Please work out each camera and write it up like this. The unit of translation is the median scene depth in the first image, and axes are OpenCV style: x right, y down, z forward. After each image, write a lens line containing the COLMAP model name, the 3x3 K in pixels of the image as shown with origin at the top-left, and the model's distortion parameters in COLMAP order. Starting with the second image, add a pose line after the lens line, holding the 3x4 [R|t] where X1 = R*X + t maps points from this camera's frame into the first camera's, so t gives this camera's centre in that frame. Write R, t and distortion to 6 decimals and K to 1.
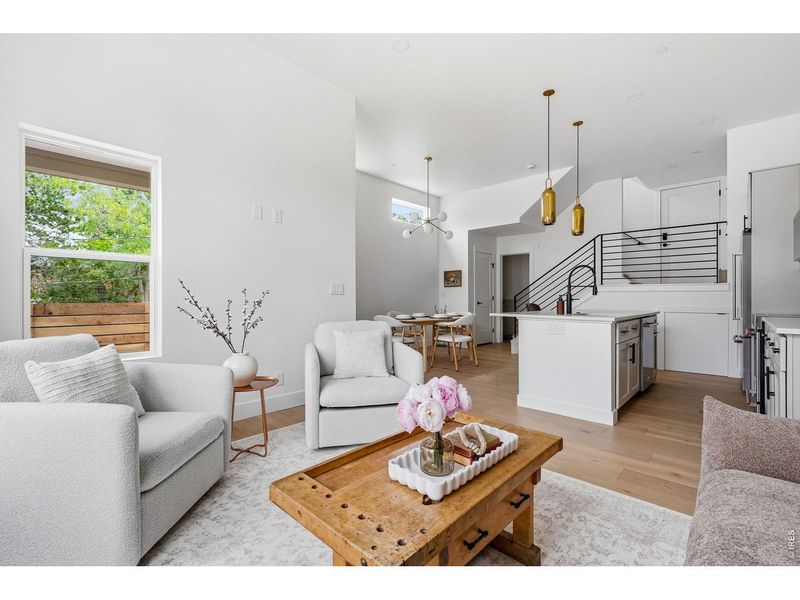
lens RADIAL K [[360.0, 0, 401.2], [0, 360.0, 298.9], [0, 0, 1]] dist [0.005047, 0.000725]
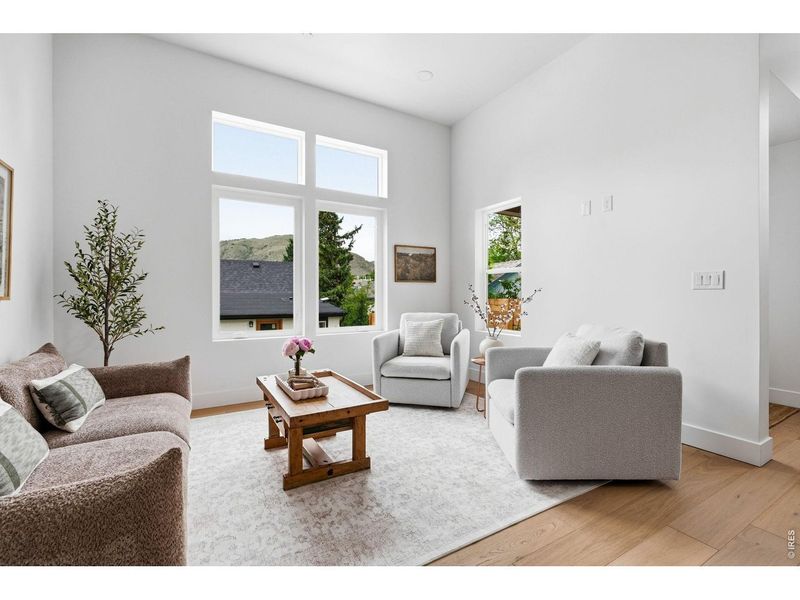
lens RADIAL K [[360.0, 0, 403.7], [0, 360.0, 297.4], [0, 0, 1]] dist [0.005047, 0.000725]
pose [[-0.285864, -0.004243, -0.958261, 0.716348], [-0.007048, 0.999972, -0.002325, 0.008779], [0.958244, 0.006089, -0.285886, 0.833496]]
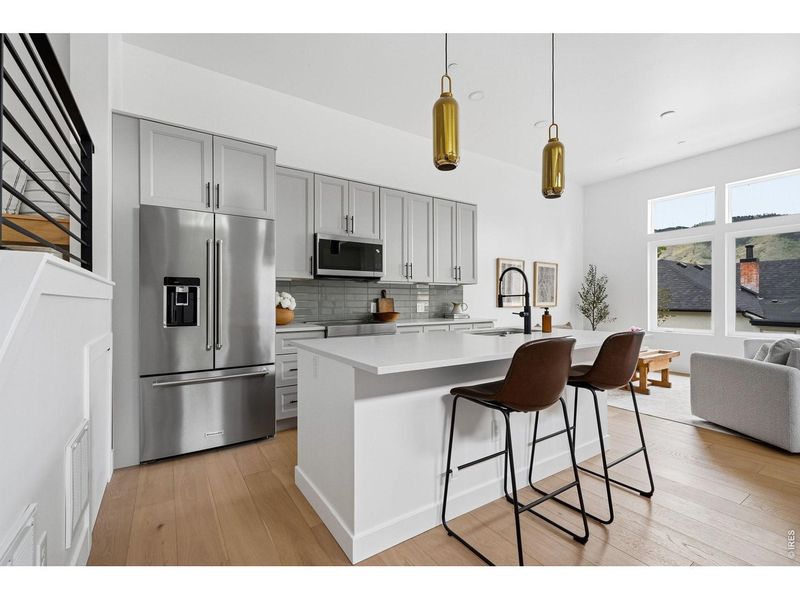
lens RADIAL K [[360.0, 0, 406.6], [0, 360.0, 303.3], [0, 0, 1]] dist [0.005047, 0.000725]
pose [[-0.975542, -0.002226, 0.219800, 0.665366], [0.001875, 0.999828, 0.018445, -0.040428], [-0.219804, 0.018406, -0.975370, 2.116120]]
